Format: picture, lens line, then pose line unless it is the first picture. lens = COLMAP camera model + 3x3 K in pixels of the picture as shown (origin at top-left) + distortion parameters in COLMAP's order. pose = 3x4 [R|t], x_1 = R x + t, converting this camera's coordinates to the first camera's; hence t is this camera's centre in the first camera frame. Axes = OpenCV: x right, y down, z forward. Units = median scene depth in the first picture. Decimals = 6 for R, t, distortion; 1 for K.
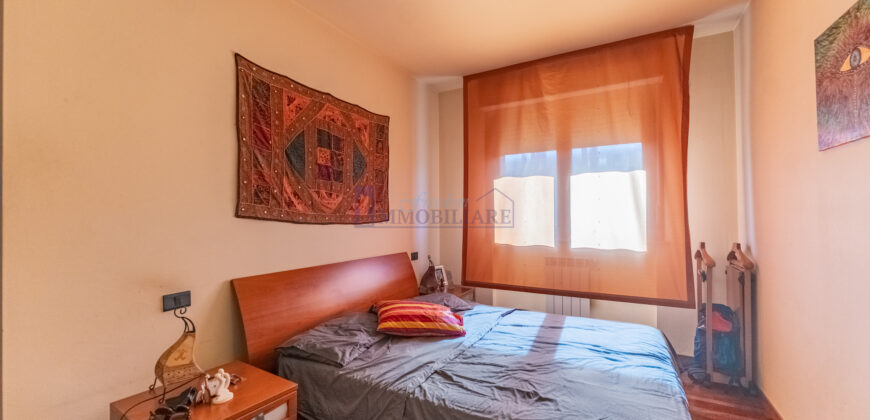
lens RADIAL K [[347.1, 0, 432.9], [0, 347.1, 213.5], [0, 0, 1]] dist [0.000771, -0.000800]
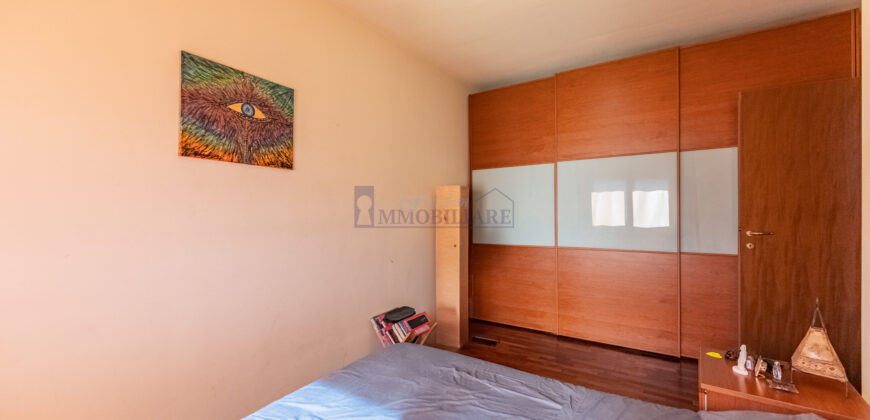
lens RADIAL K [[347.1, 0, 432.9], [0, 347.1, 213.5], [0, 0, 1]] dist [0.000771, -0.000800]
pose [[-0.996589, 0.011940, 0.081658, 0.174027], [0.011029, 0.999872, -0.011598, 0.013406], [-0.081786, -0.010658, -0.996593, 1.359270]]
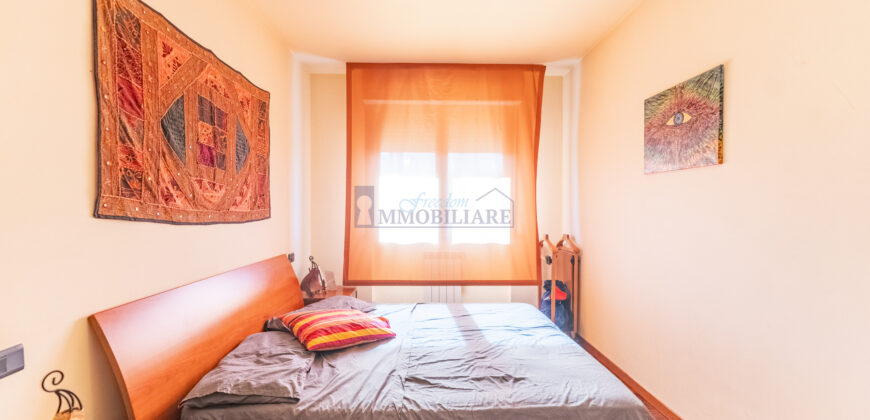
lens RADIAL K [[348.3, 0, 431.8], [0, 348.3, 215.0], [0, 0, 1]] dist [0.000417, -0.000118]
pose [[0.859063, 0.001383, 0.511868, -0.316301], [-0.014463, 0.999663, 0.021573, -0.014472], [-0.511665, -0.025936, 0.858793, 0.111865]]
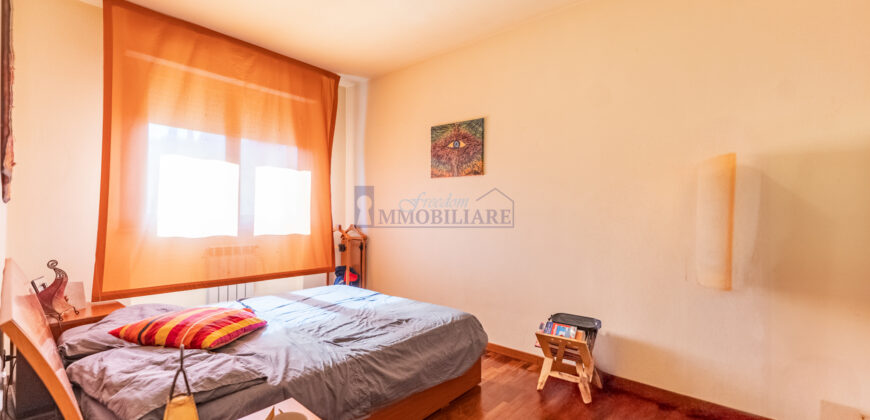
lens RADIAL K [[365.1, 0, 435.0], [0, 365.1, 210.0], [0, 0, 1]] dist [0.000800, -0.000146]
pose [[0.187985, 0.024936, 0.981855, -0.782275], [-0.023127, 0.999513, -0.020956, 0.048824], [-0.981900, -0.018768, 0.188470, 0.363536]]
